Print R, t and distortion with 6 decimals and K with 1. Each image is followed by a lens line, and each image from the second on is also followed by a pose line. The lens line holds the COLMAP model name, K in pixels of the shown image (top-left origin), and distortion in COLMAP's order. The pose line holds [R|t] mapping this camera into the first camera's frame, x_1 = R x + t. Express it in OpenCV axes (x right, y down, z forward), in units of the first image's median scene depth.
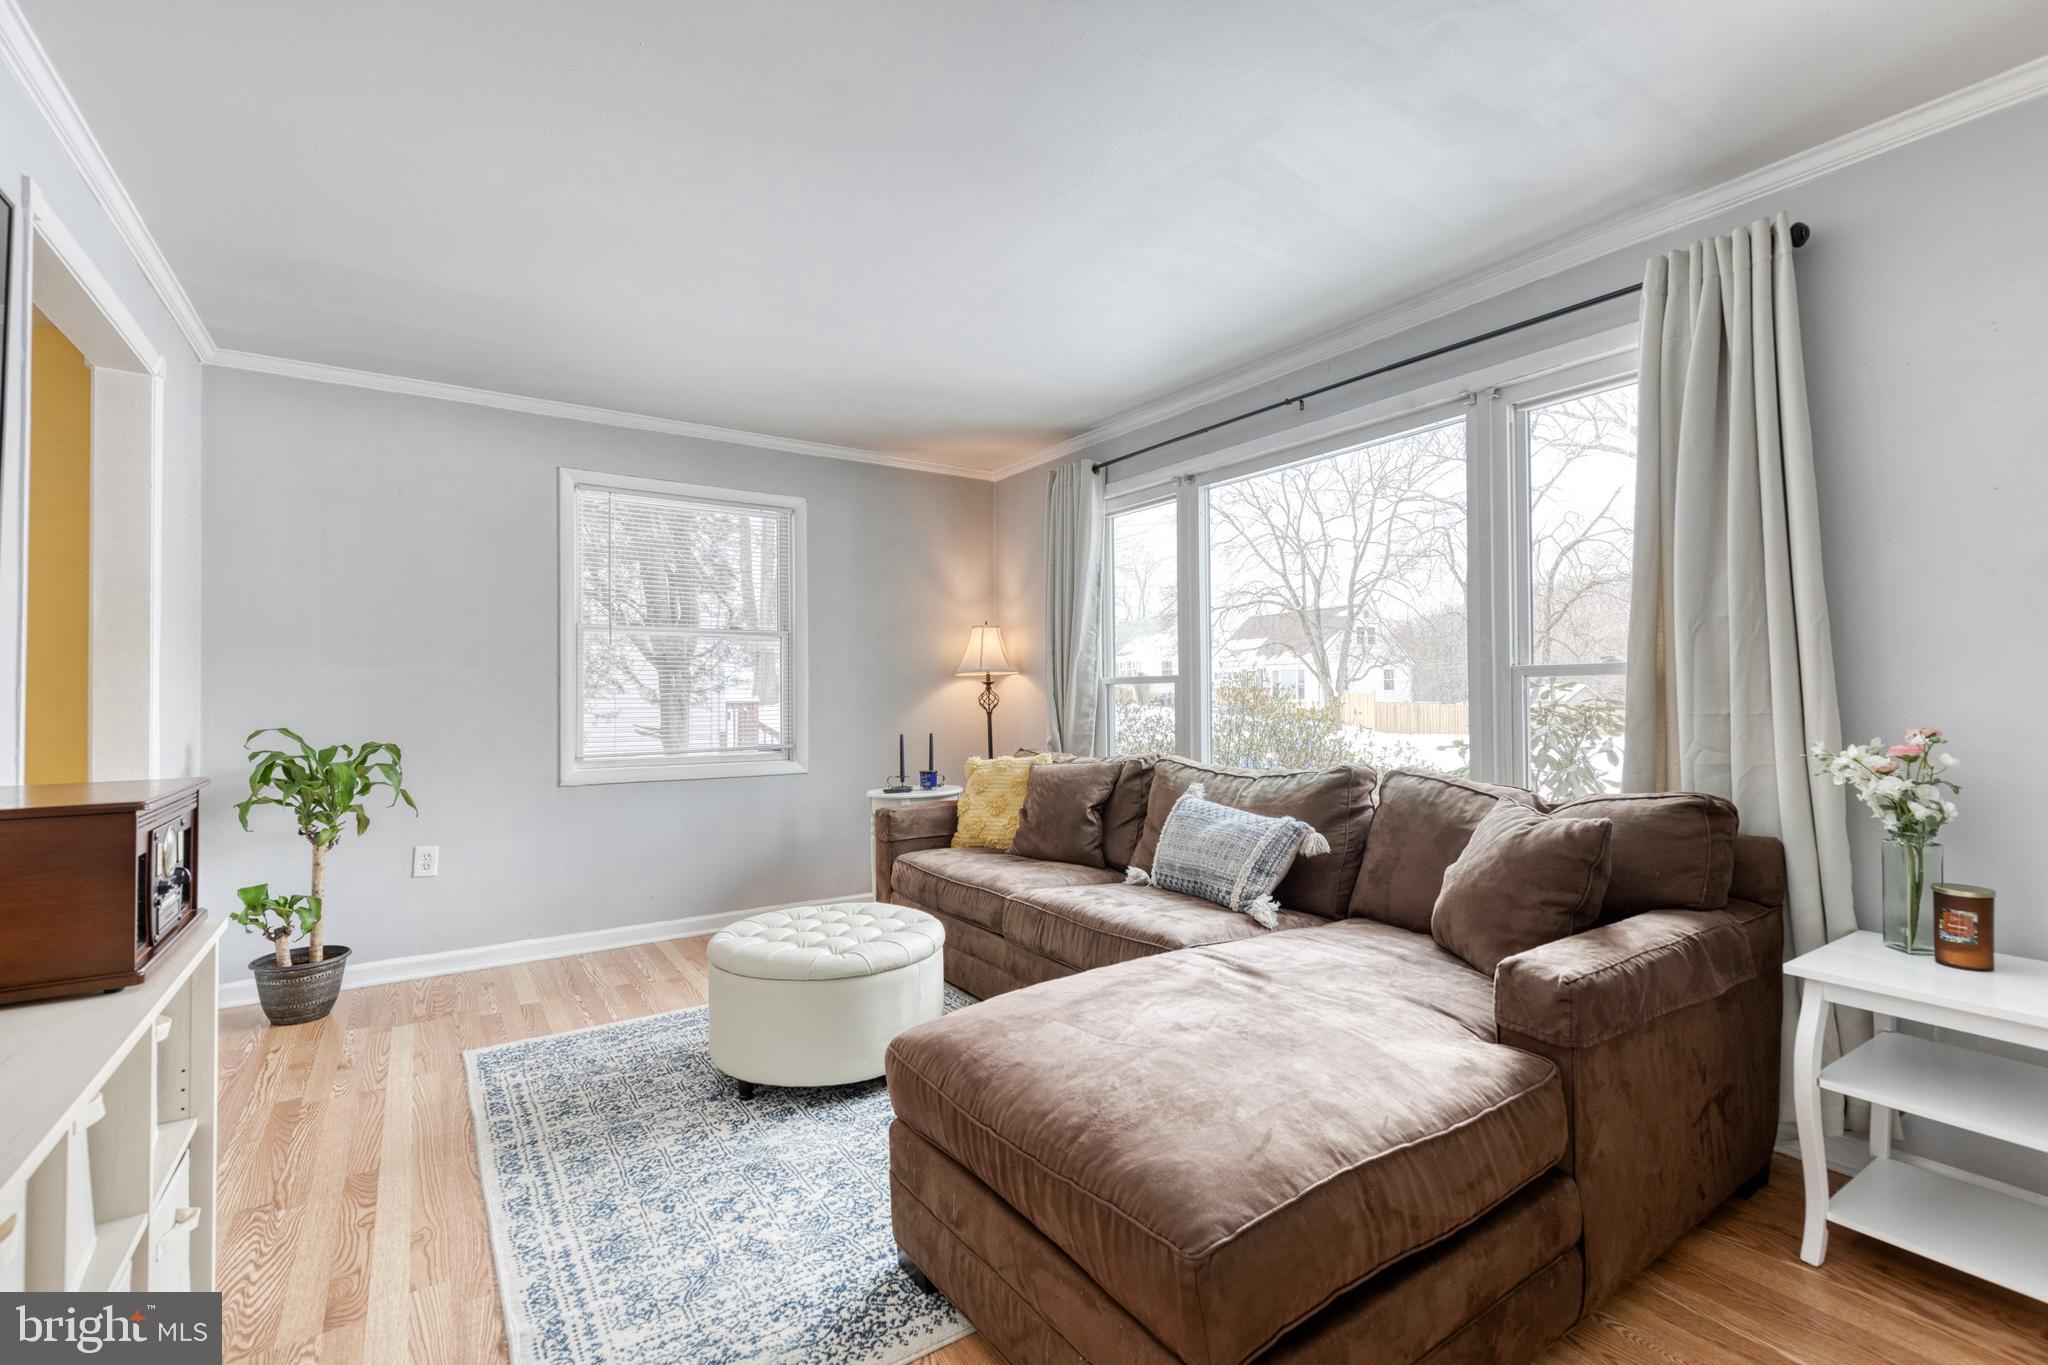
lens RADIAL K [[925.8, 0, 1046.4], [0, 925.8, 683.1], [0, 0, 1]] dist [0.008501, -0.001708]
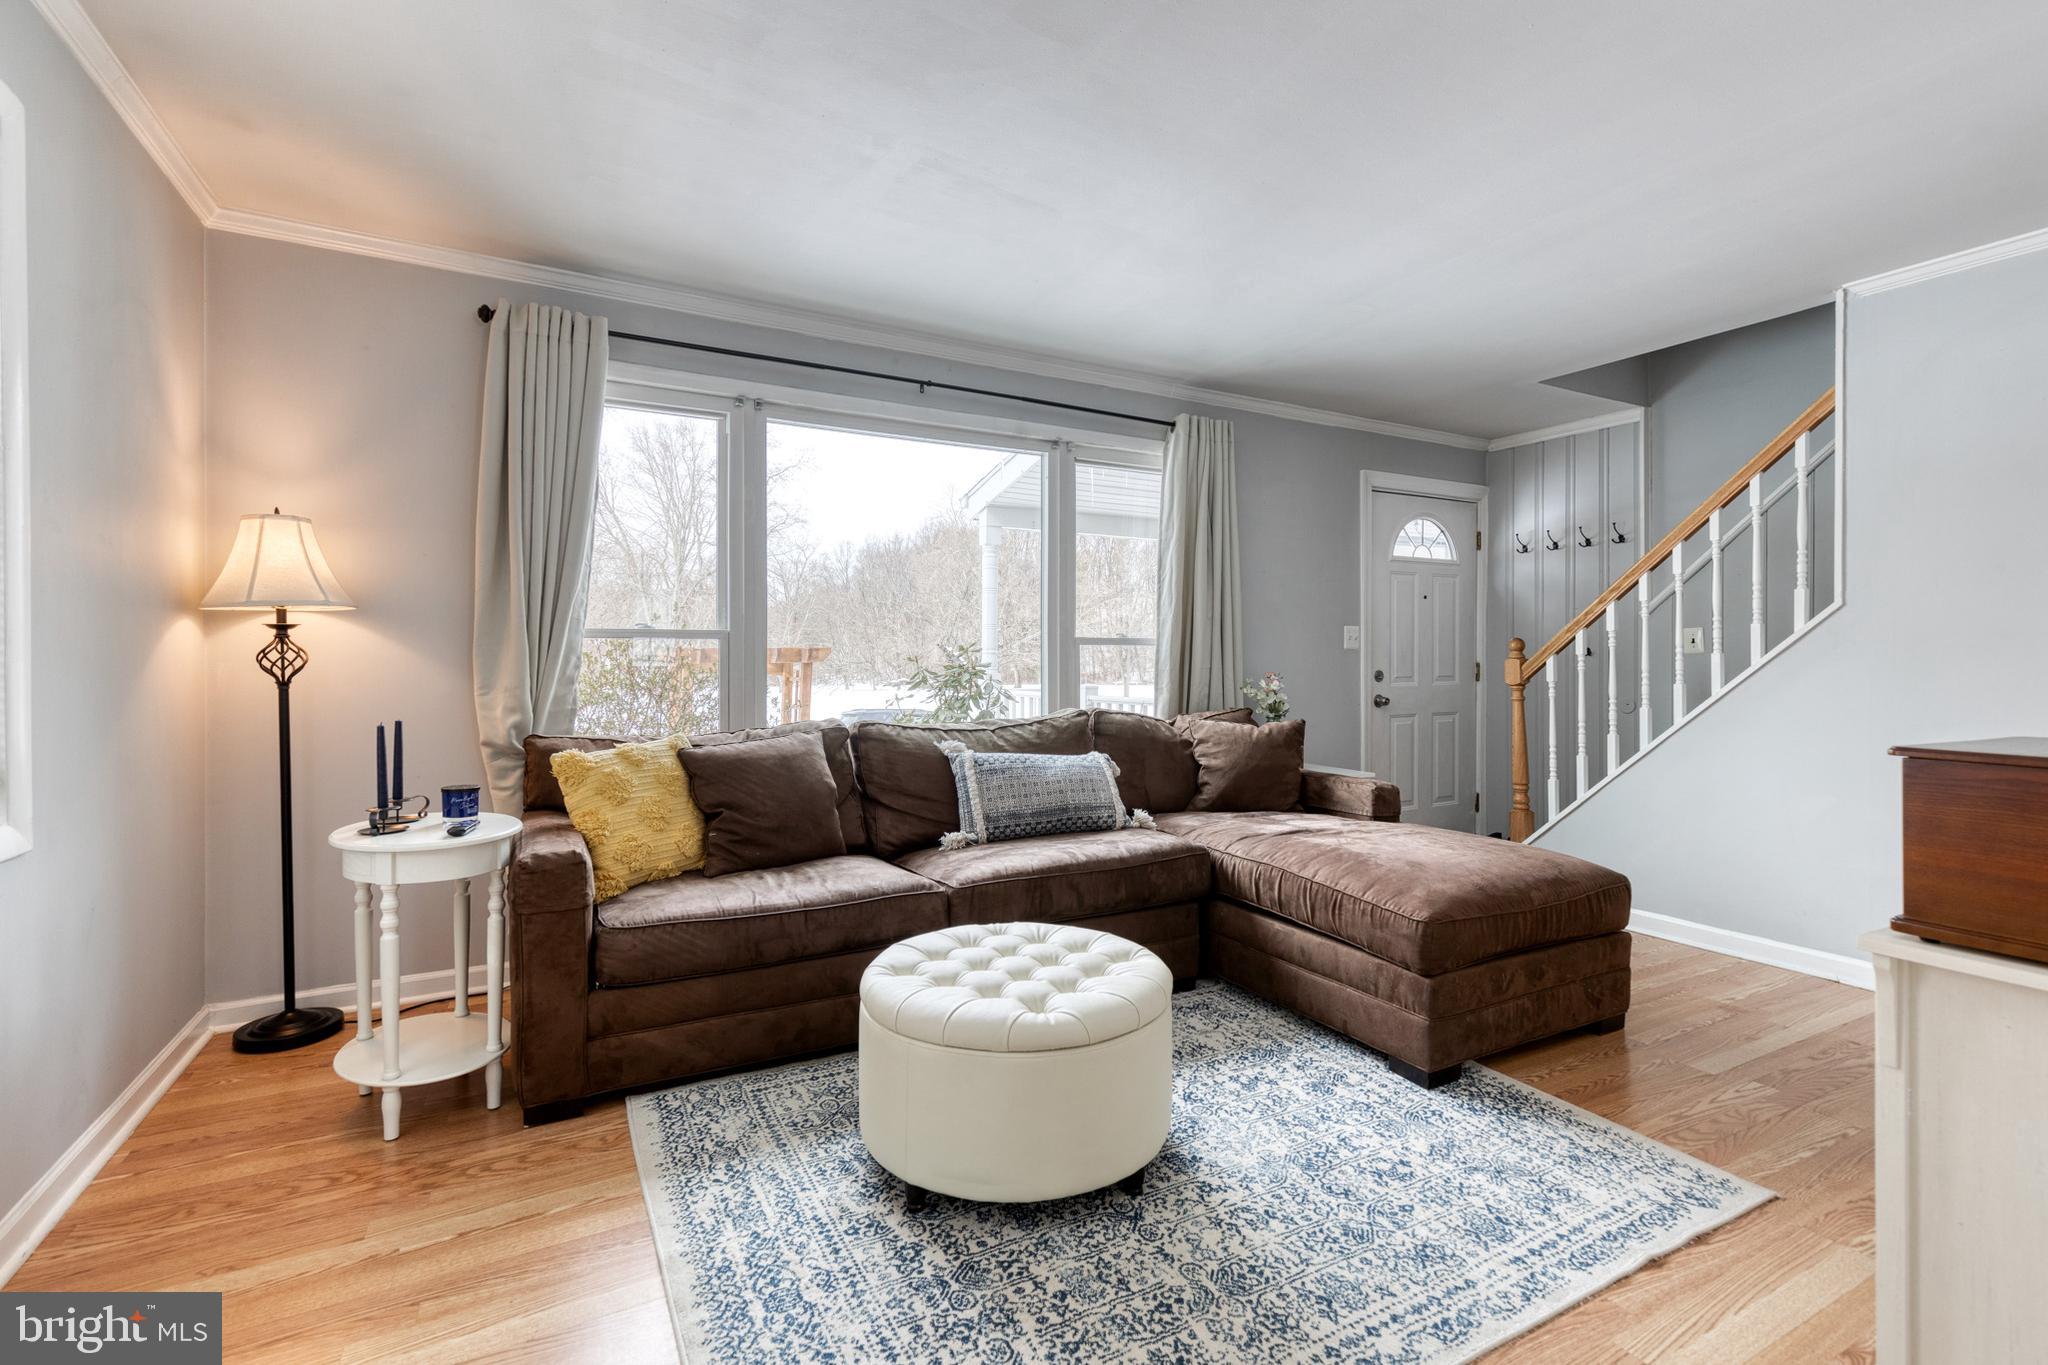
lens RADIAL K [[925.8, 0, 1055.8], [0, 925.8, 663.9], [0, 0, 1]] dist [0.008501, -0.001708]
pose [[0.094733, 0.000301, 0.995503, -1.037937], [-0.017410, 0.999848, 0.001355, 0.024326], [-0.995350, -0.017460, 0.094724, 0.970539]]
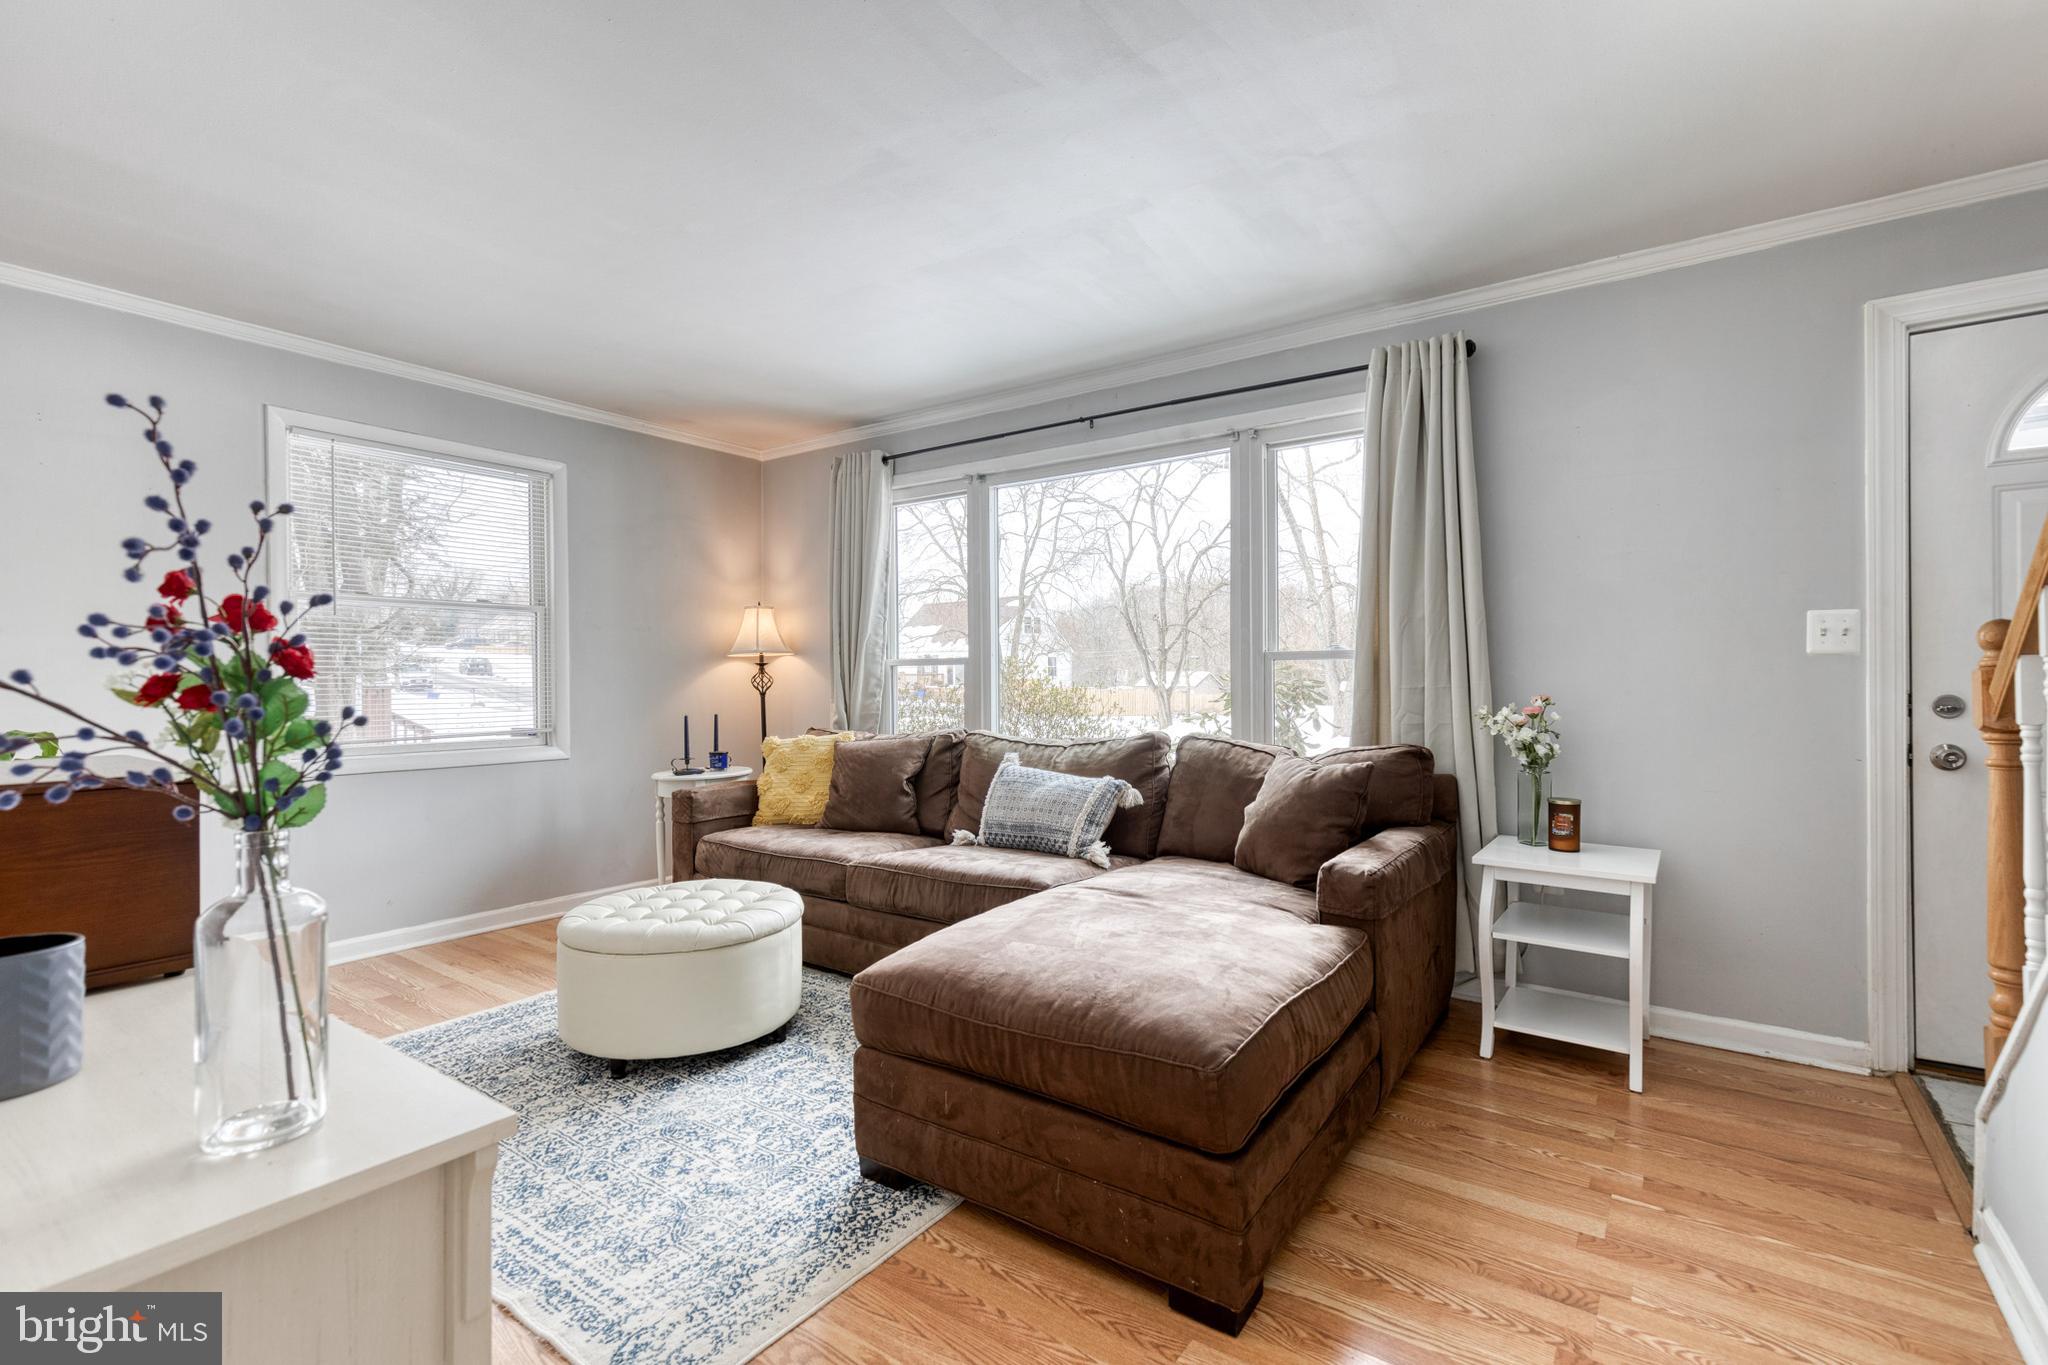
lens RADIAL K [[925.8, 0, 1051.9], [0, 925.8, 684.2], [0, 0, 1]] dist [0.008501, -0.001708]
pose [[0.935219, -0.000259, 0.354071, -0.234825], [-0.005378, 0.999874, 0.014937, 0.009453], [-0.354030, -0.015873, 0.935099, -0.083455]]
